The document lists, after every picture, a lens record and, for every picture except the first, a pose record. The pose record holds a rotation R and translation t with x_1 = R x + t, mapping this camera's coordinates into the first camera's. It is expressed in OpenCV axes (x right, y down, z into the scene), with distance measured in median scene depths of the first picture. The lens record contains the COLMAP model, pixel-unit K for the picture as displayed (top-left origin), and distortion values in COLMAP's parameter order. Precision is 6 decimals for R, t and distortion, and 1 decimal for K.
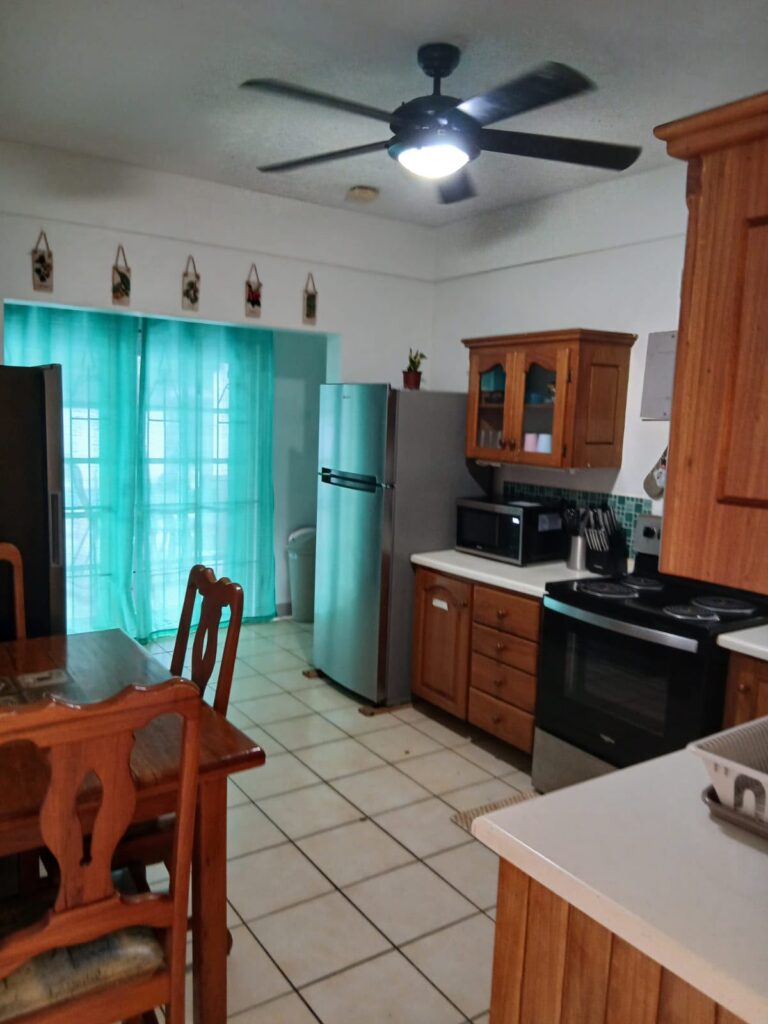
lens RADIAL K [[785.7, 0, 383.1], [0, 785.7, 511.5], [0, 0, 1]] dist [0.048273, -0.046510]
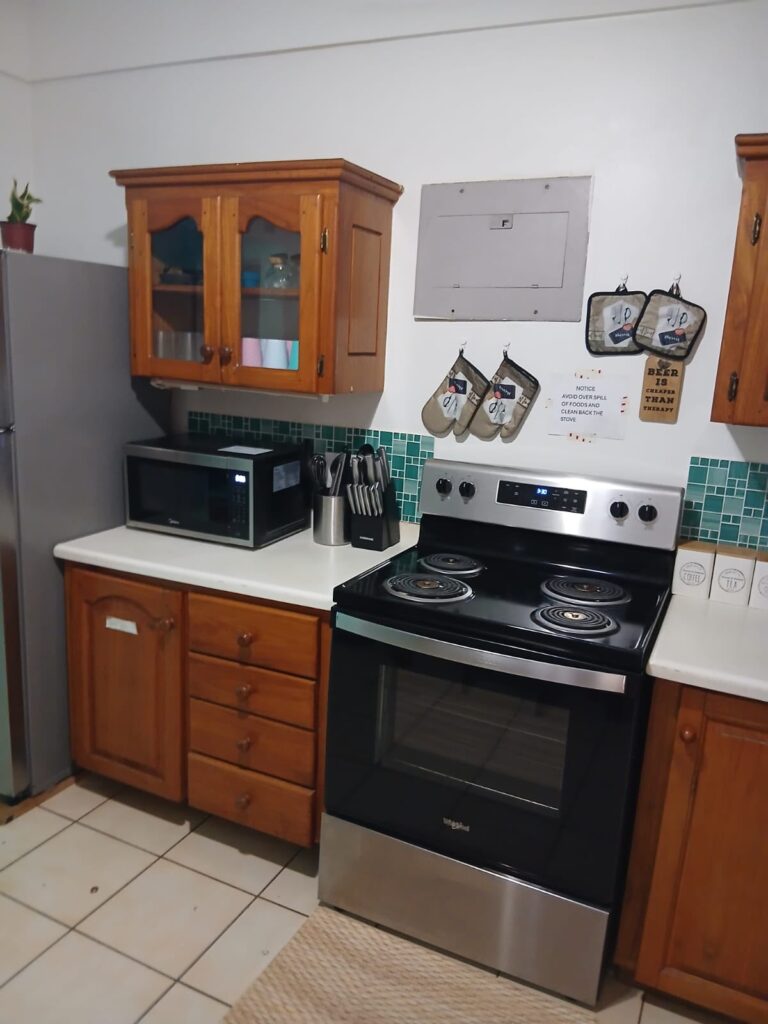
lens RADIAL K [[785.7, 0, 382.8], [0, 785.7, 517.8], [0, 0, 1]] dist [0.048273, -0.046510]
pose [[0.862822, -0.101186, 0.495277, -0.047069], [0.041033, 0.990548, 0.130887, -0.035228], [-0.503839, -0.092609, 0.858819, 0.405394]]
